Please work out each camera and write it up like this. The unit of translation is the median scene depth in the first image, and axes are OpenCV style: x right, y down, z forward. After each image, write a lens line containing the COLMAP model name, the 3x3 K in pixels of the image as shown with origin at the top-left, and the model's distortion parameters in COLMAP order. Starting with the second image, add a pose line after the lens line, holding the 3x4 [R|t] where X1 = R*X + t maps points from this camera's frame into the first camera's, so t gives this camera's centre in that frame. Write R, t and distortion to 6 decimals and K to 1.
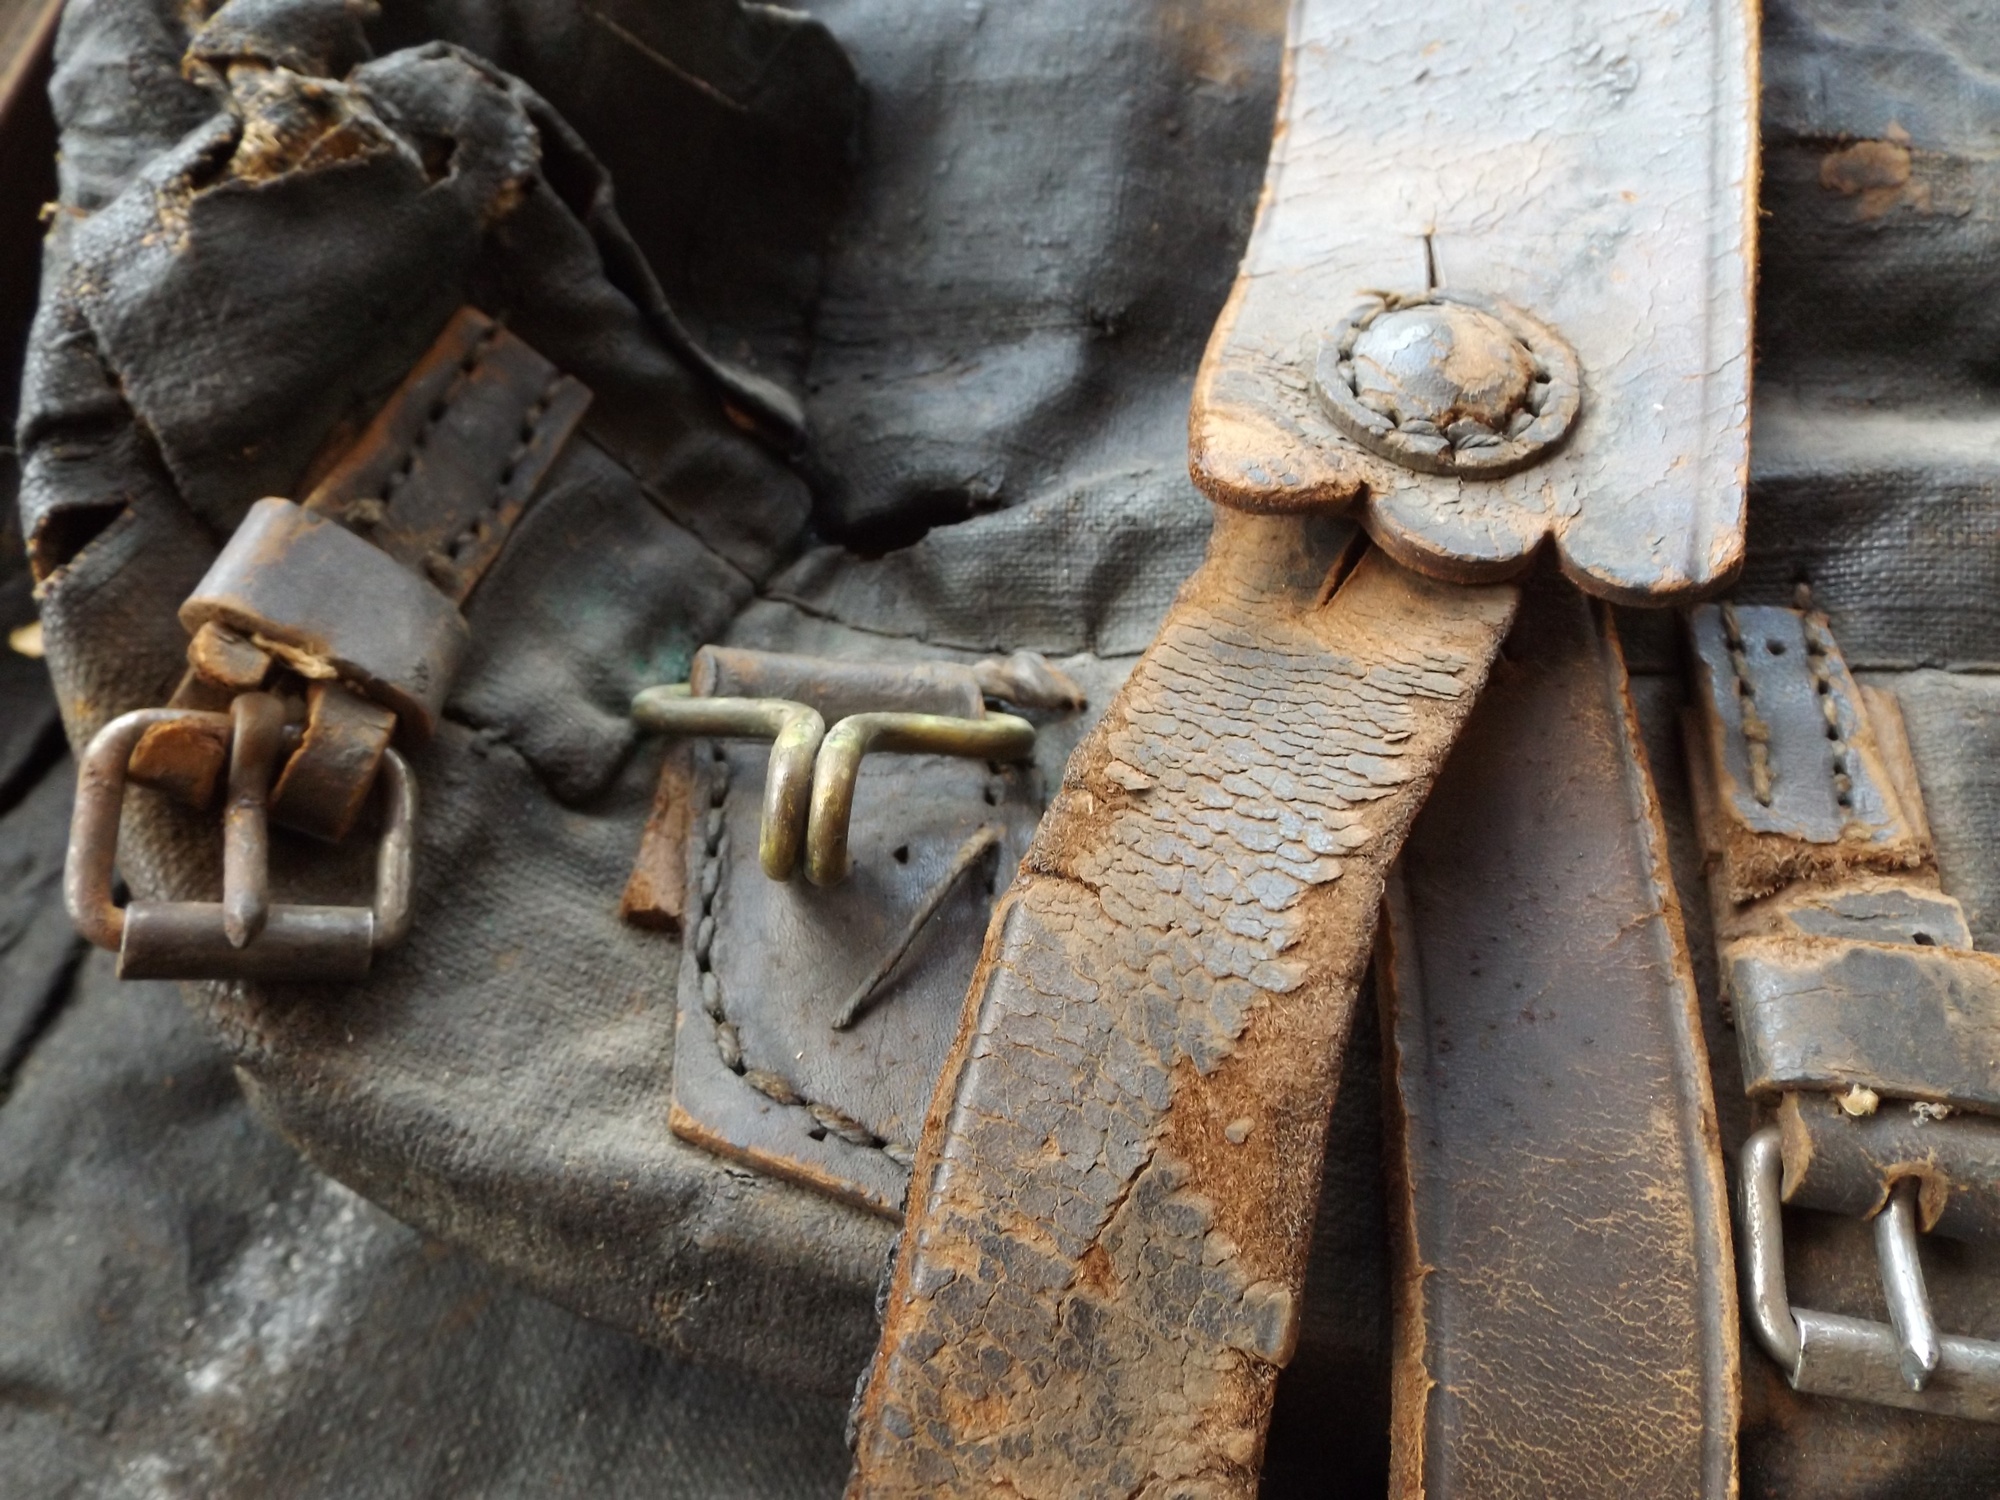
lens RADIAL K [[1408.7, 0, 1007.0], [0, 1408.7, 757.8], [0, 0, 1]] dist [0.021096, -0.032925]
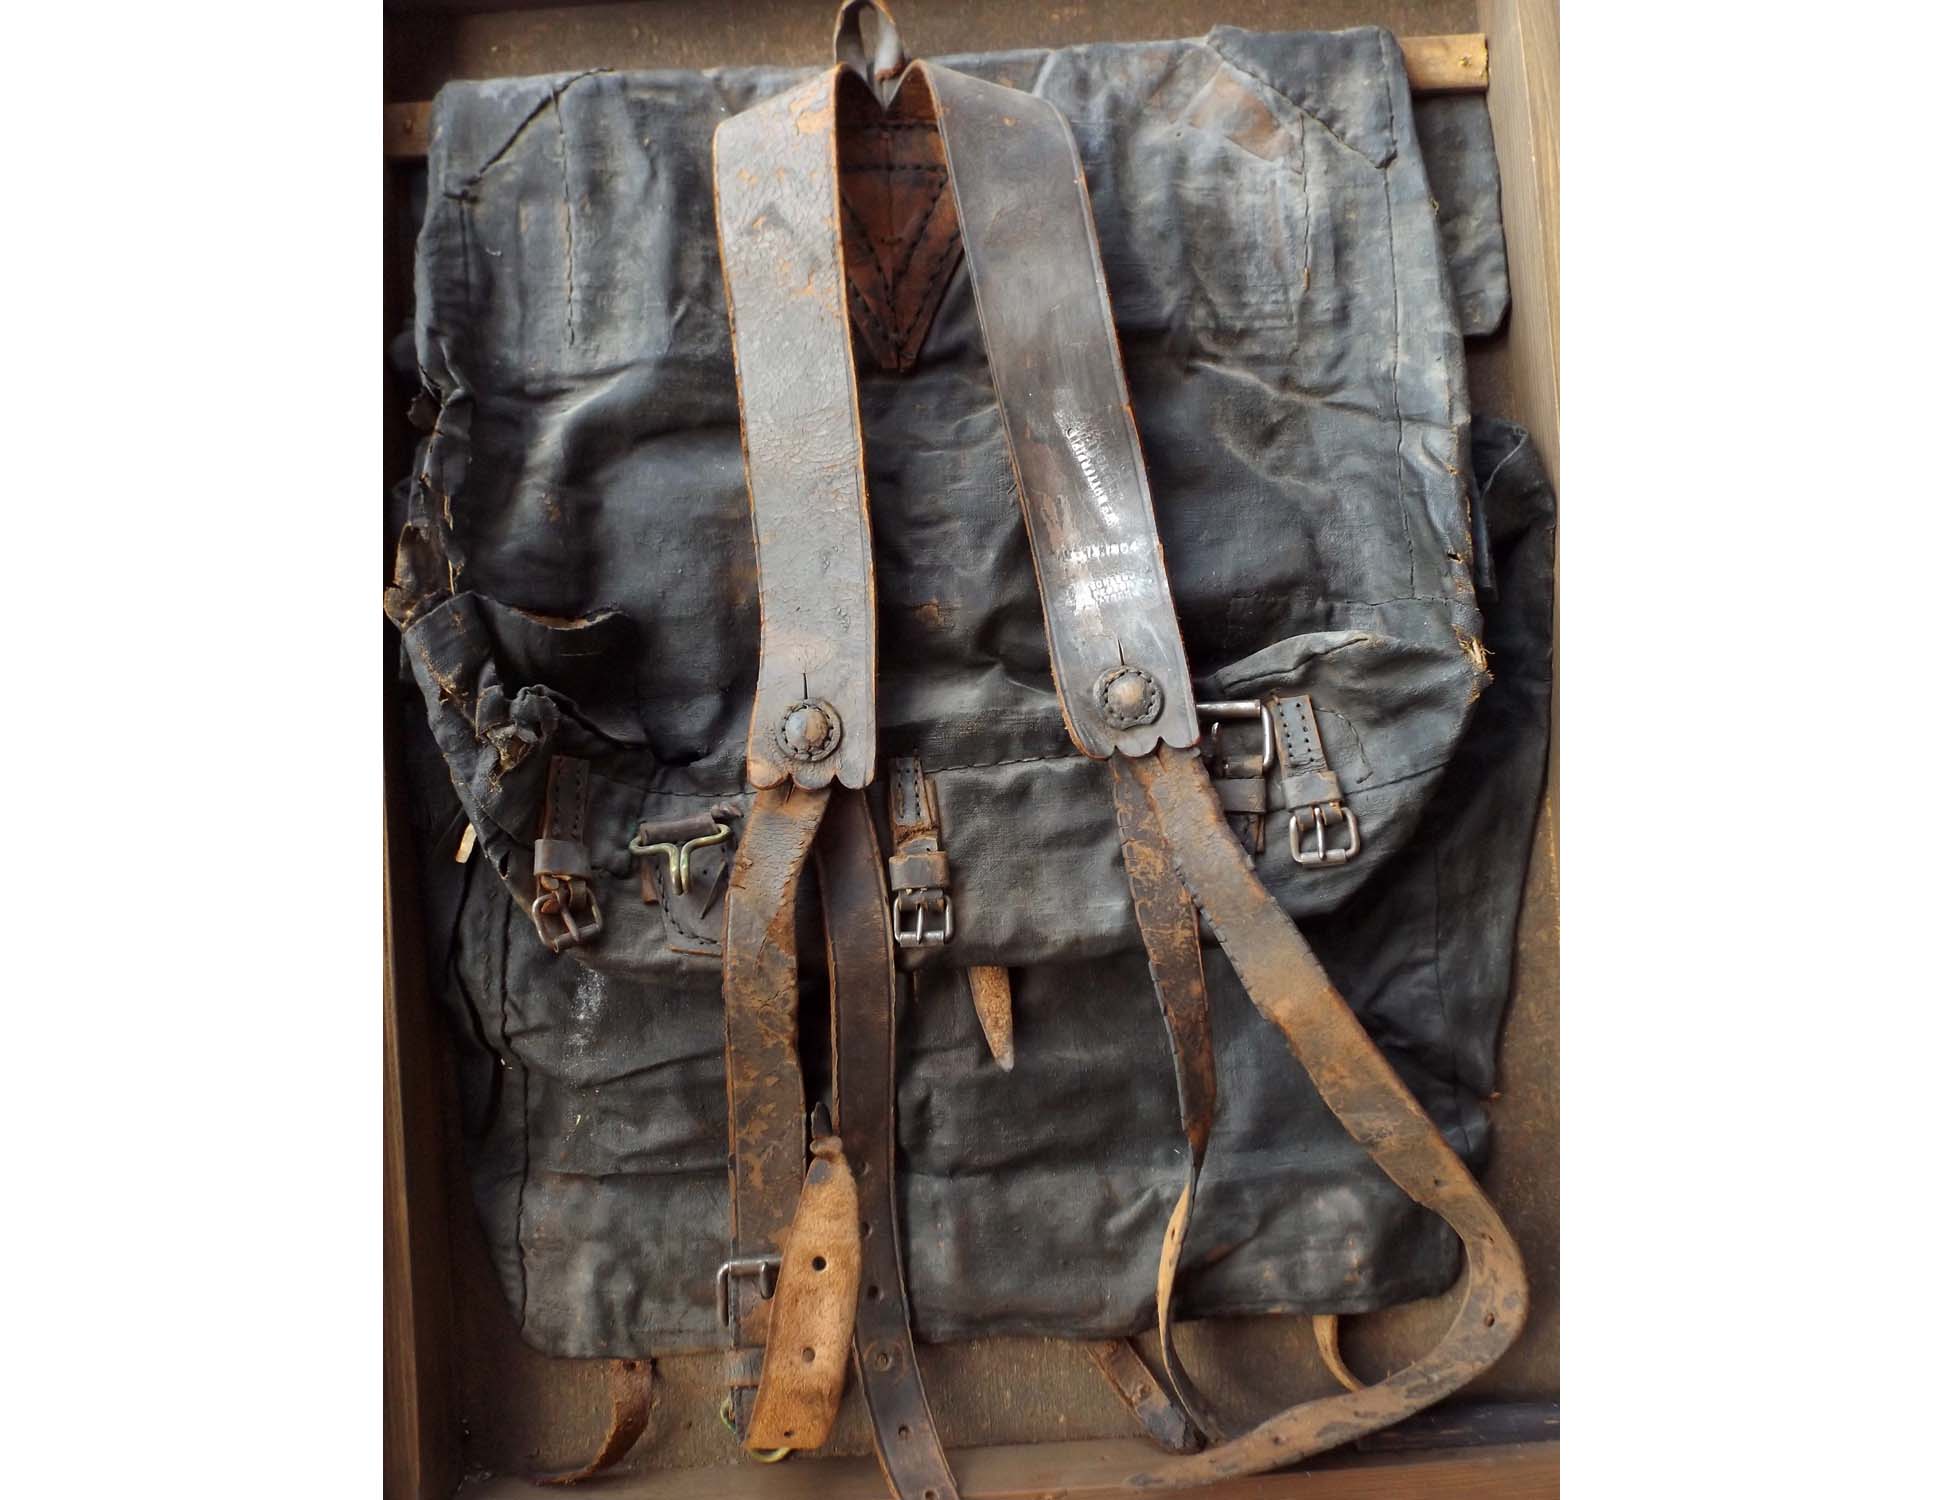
lens RADIAL K [[1157.1, 0, 970.5], [0, 1157.1, 813.6], [0, 0, 1]] dist [0.009749, -0.016275]
pose [[0.974041, -0.216725, 0.065373, 0.529168], [0.180698, 0.918341, 0.352134, -1.210942], [-0.136351, -0.331180, 0.933664, -2.361962]]
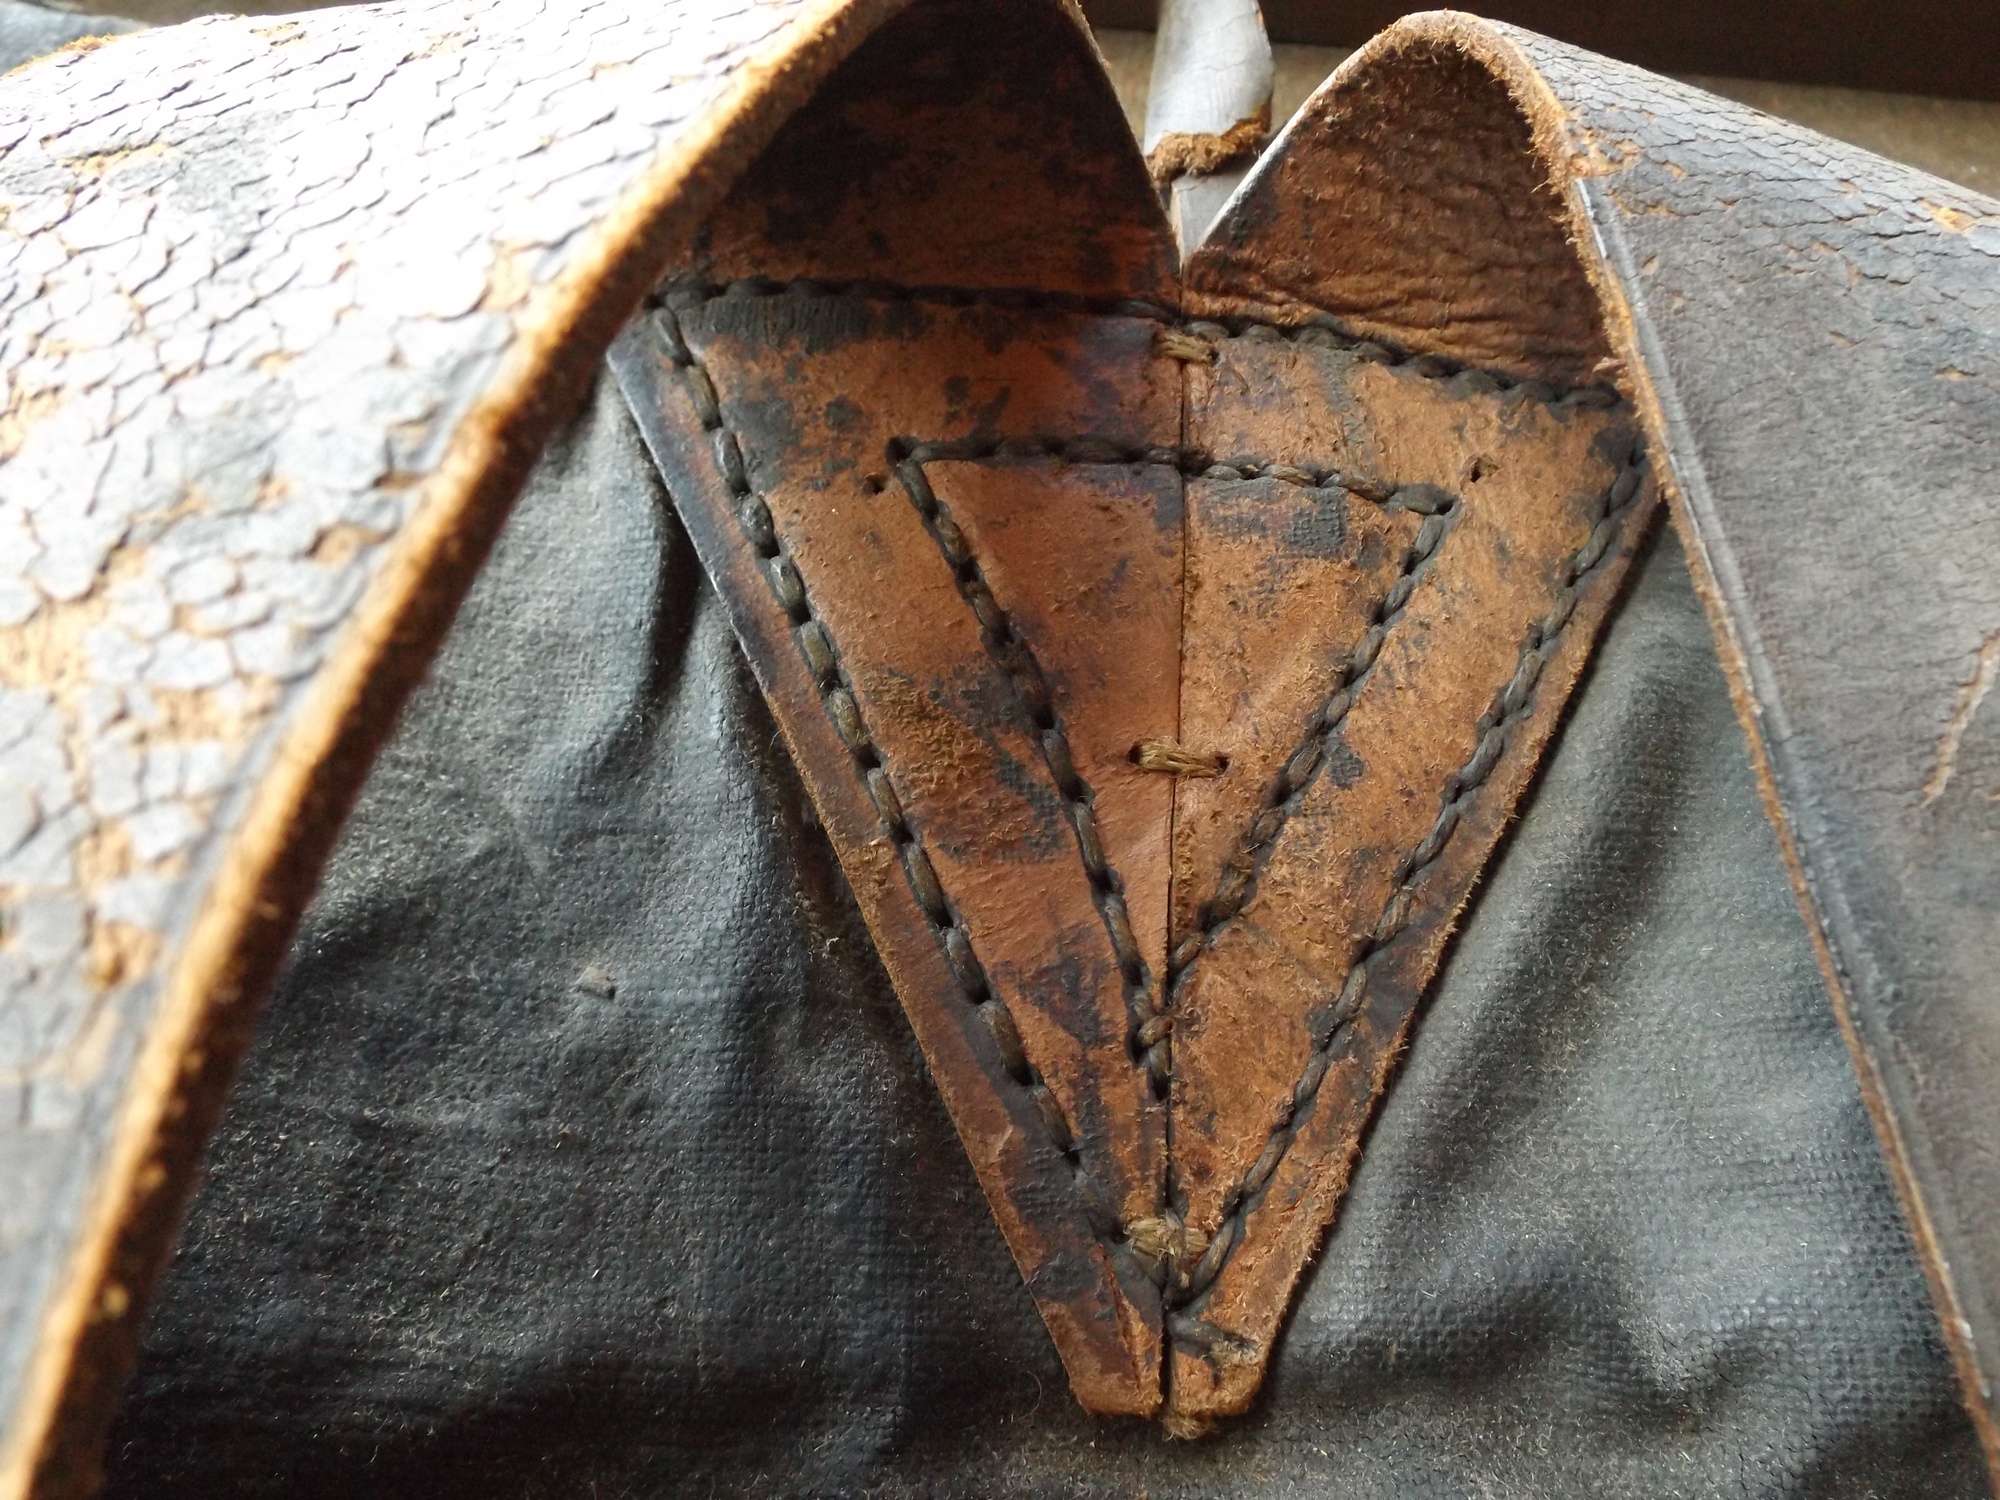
lens RADIAL K [[1408.7, 0, 993.3], [0, 1408.7, 757.8], [0, 0, 1]] dist [0.021096, -0.032925]
pose [[0.983619, -0.057532, 0.170832, 0.649827], [0.074453, 0.992751, -0.094353, -1.560982], [-0.164165, 0.105527, 0.980772, 0.877678]]
